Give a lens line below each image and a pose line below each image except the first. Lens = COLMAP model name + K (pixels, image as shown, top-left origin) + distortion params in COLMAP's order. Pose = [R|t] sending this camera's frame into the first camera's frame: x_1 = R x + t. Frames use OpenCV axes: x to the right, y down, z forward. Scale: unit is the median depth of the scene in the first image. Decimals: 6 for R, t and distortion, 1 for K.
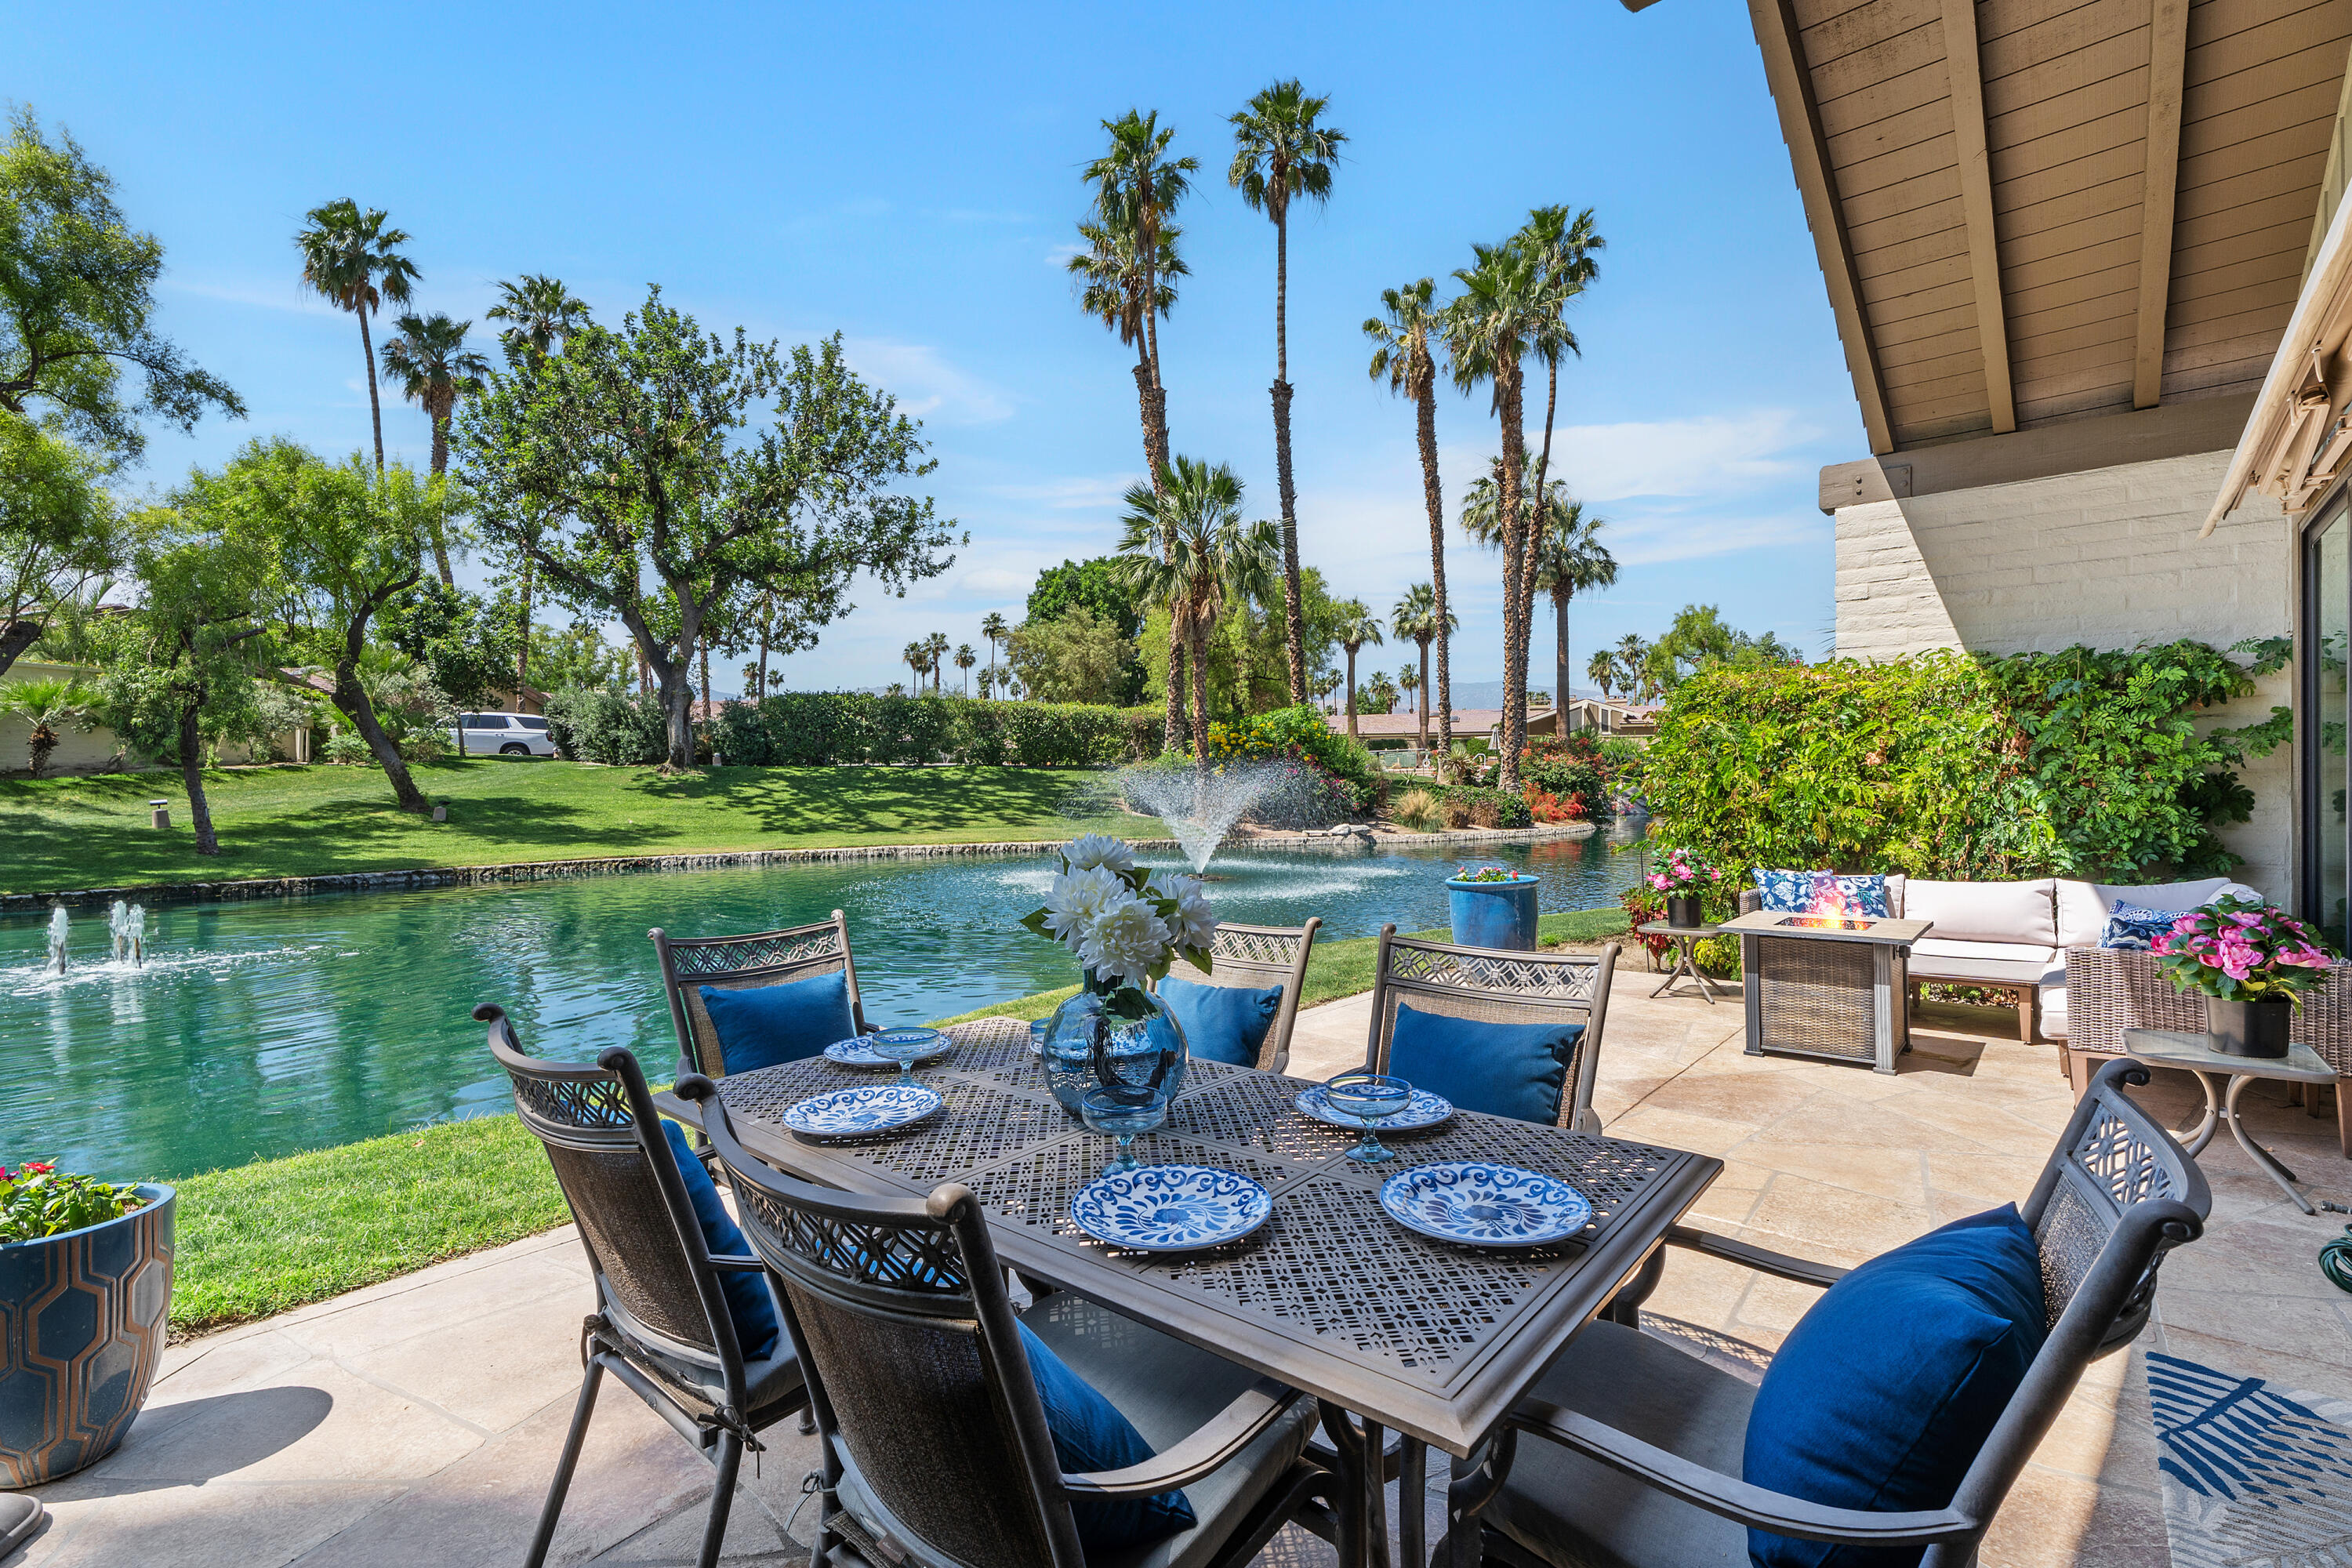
lens RADIAL K [[1085.5, 0, 1161.7], [0, 1085.5, 778.9], [0, 0, 1]] dist [0.001345, -0.001544]
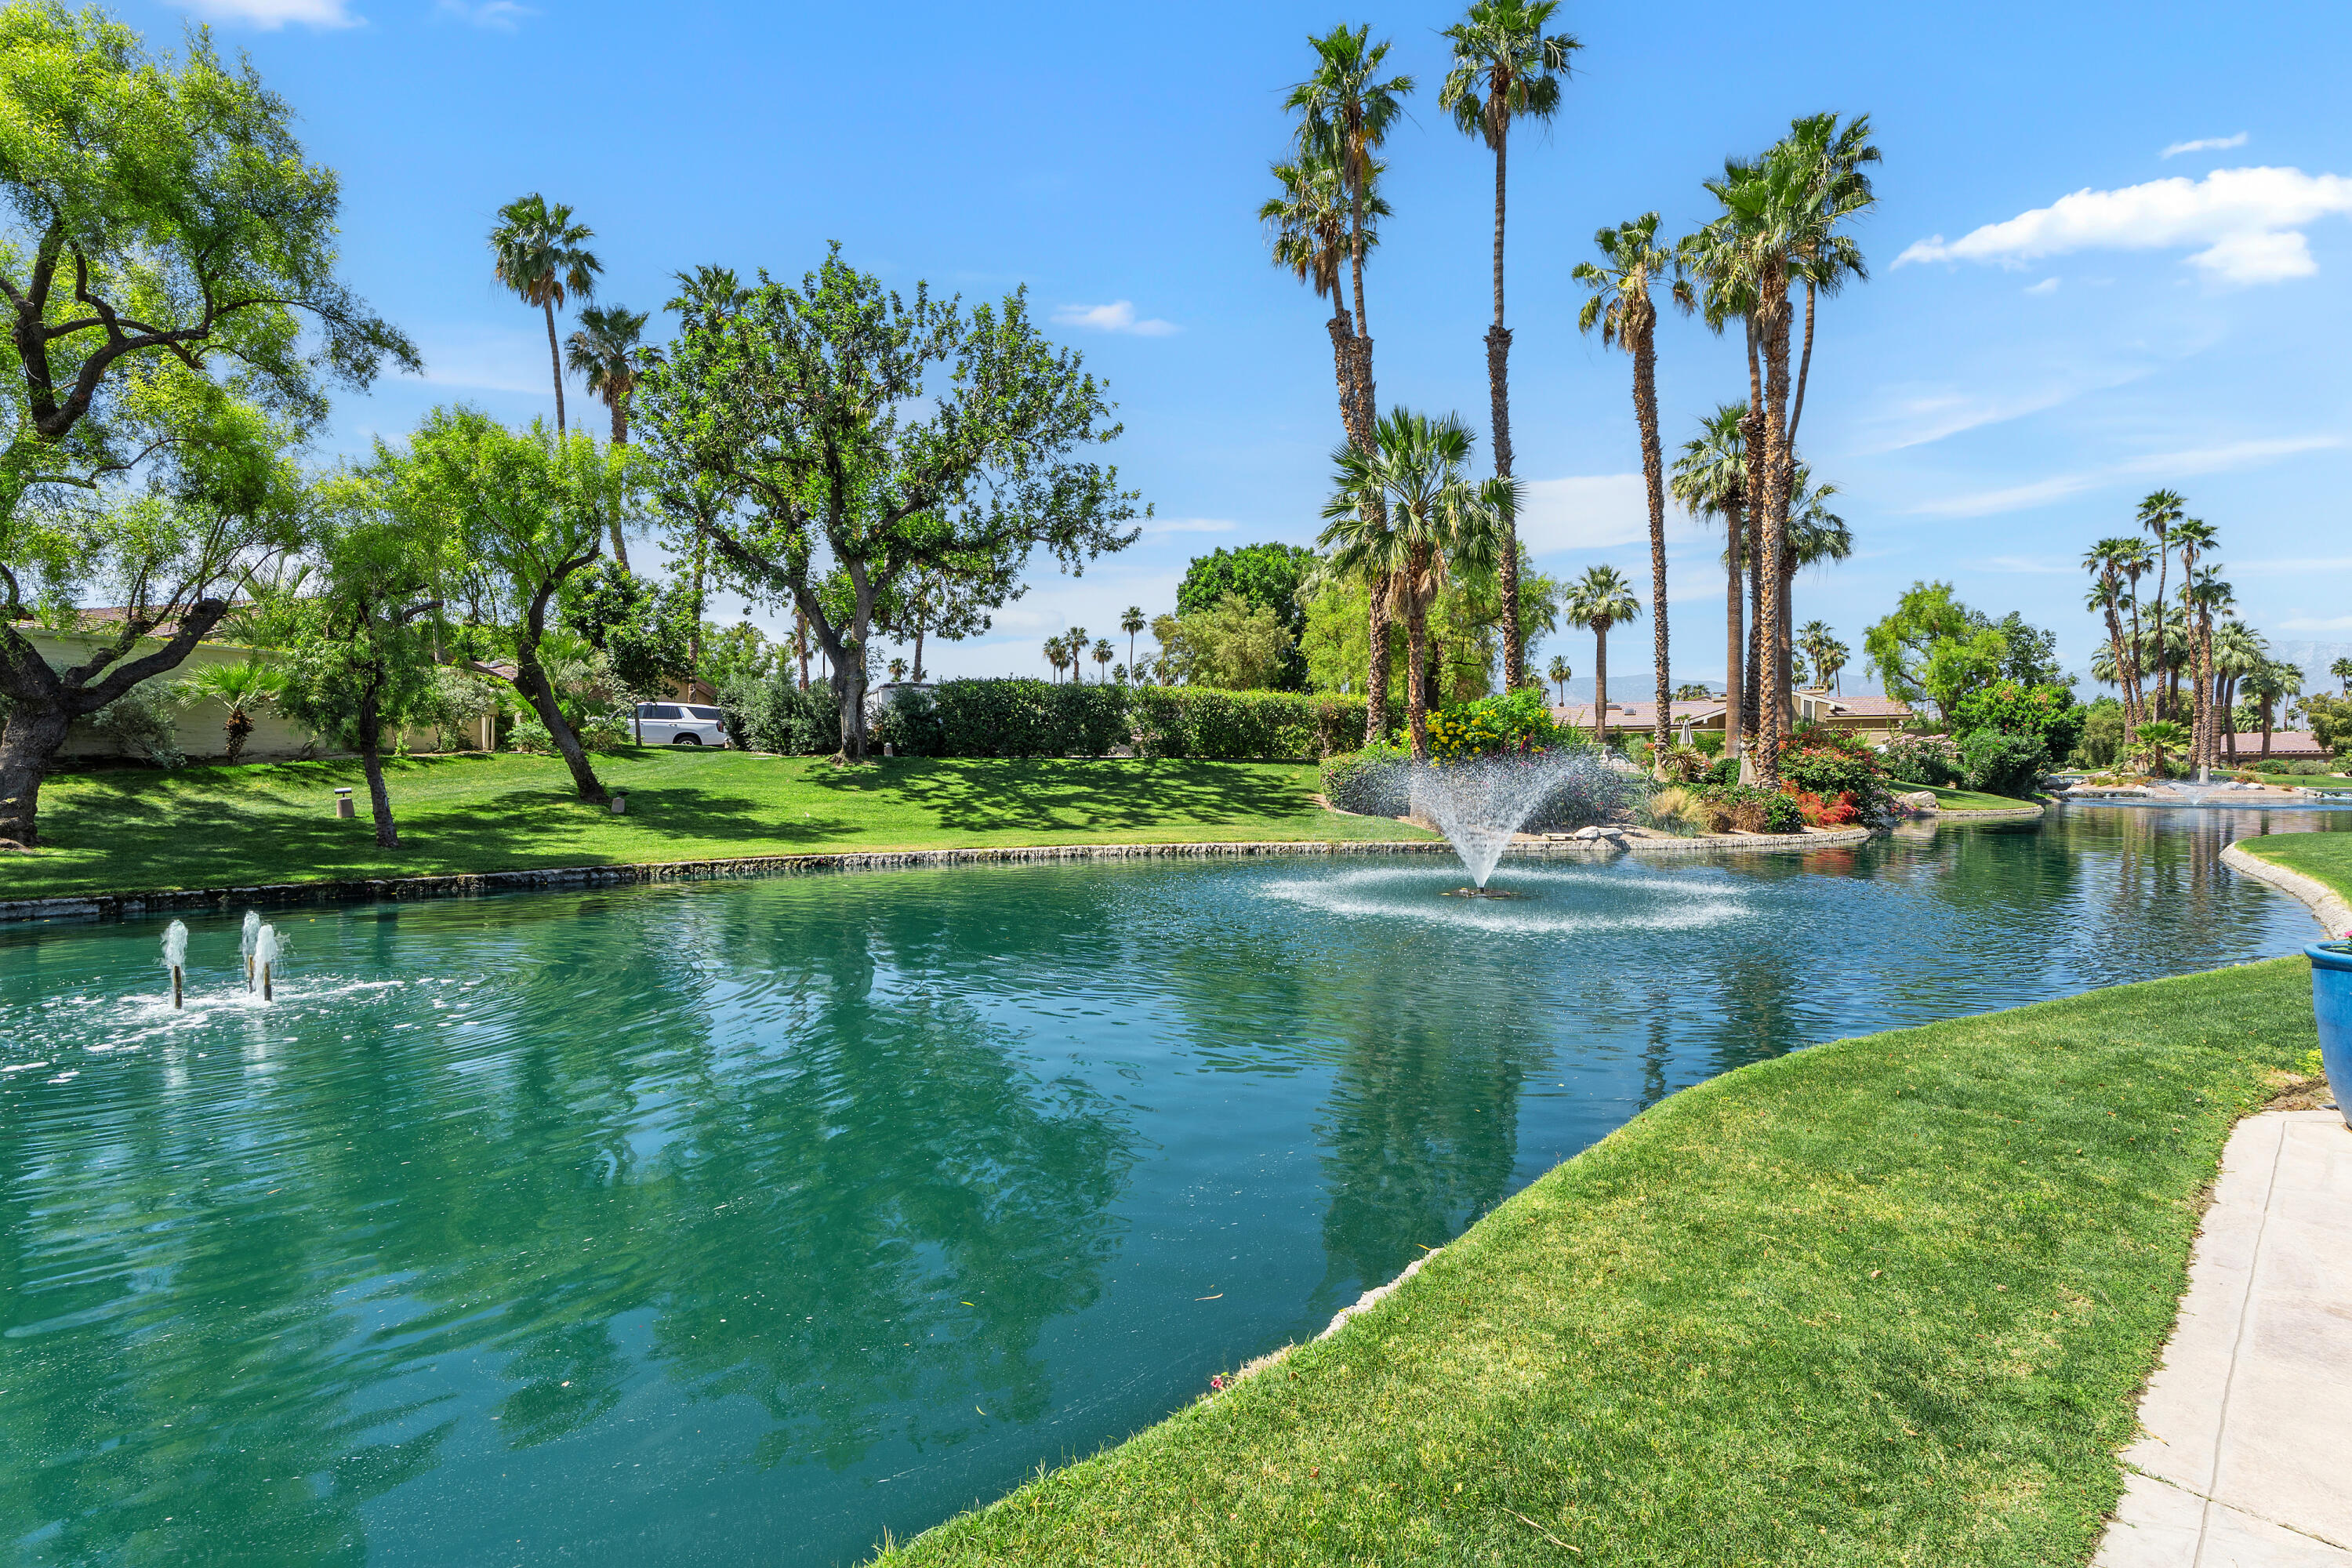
lens RADIAL K [[1059.5, 0, 1140.2], [0, 1059.5, 776.7], [0, 0, 1]] dist [-0.001487, 0.000422]
pose [[0.991901, 0.006445, -0.126848, -0.077104], [-0.006147, 0.999977, 0.002743, 0.001629], [0.126863, -0.001941, 0.991918, 0.113443]]
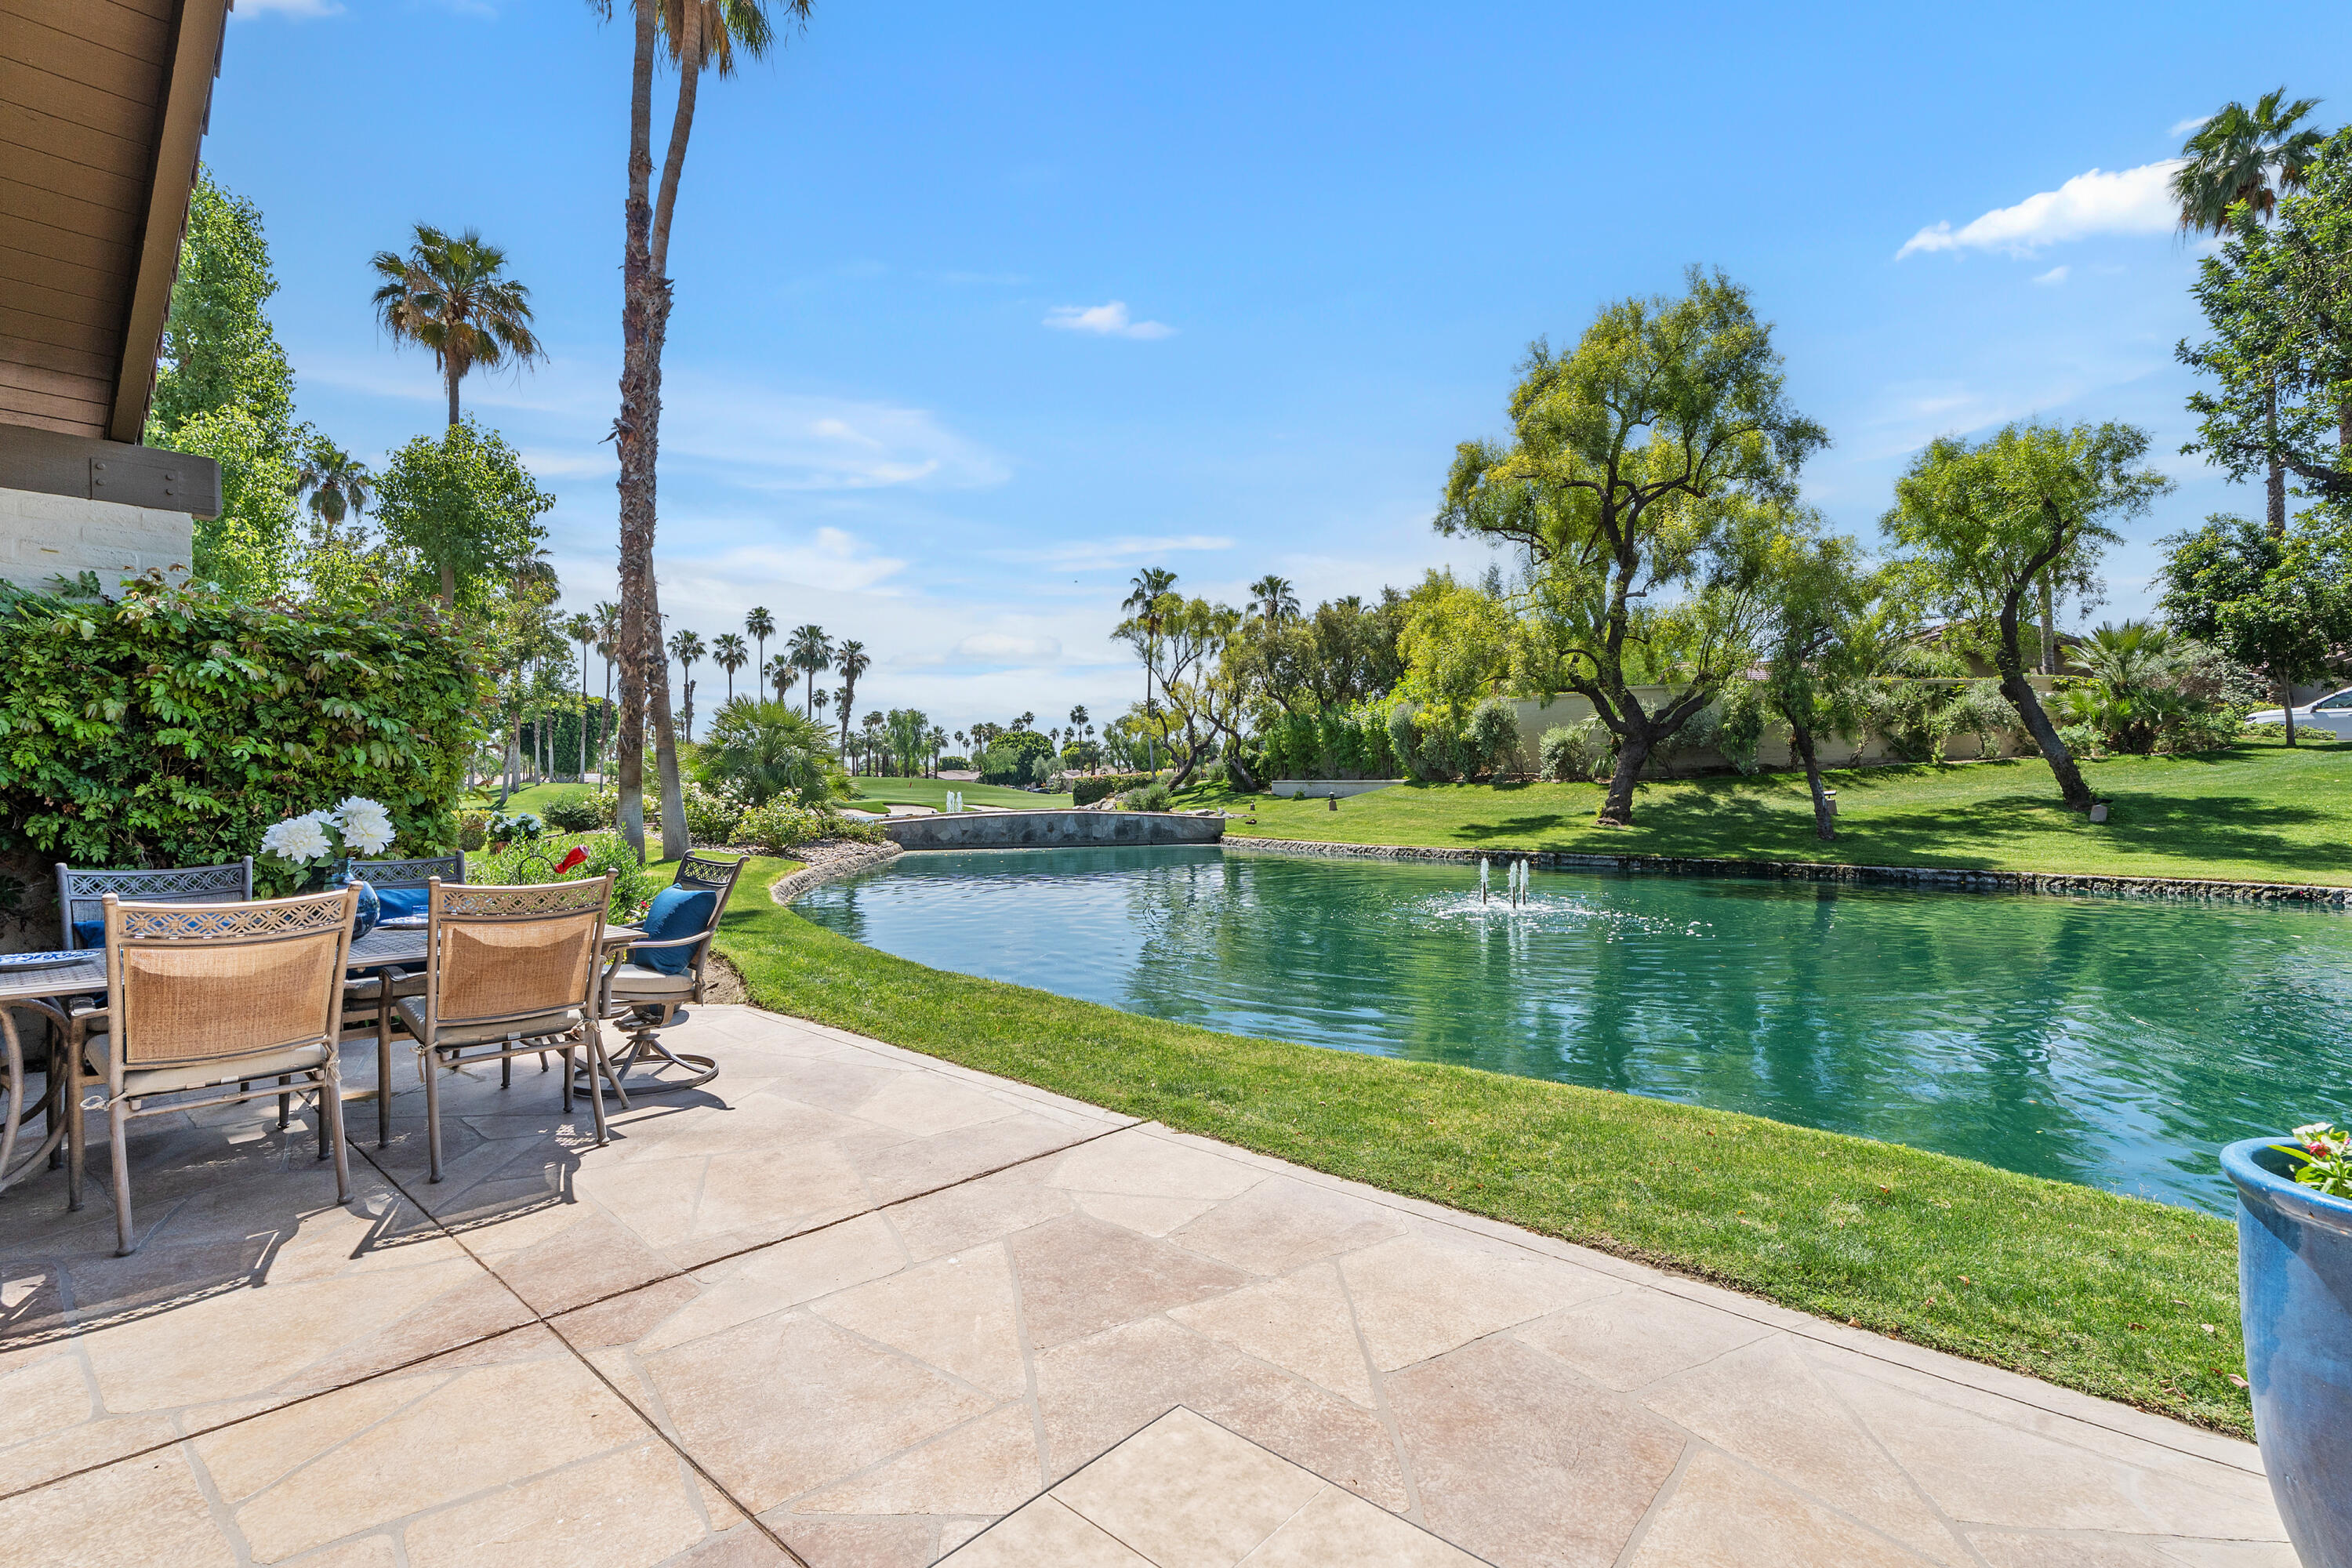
lens RADIAL K [[1085.5, 0, 1161.7], [0, 1085.5, 778.9], [0, 0, 1]] dist [0.001345, -0.001544]
pose [[-0.021644, 0.004408, -0.999756, 0.167299], [-0.001609, 0.999989, 0.004444, 0.001571], [0.999764, 0.001704, -0.021636, 0.211114]]
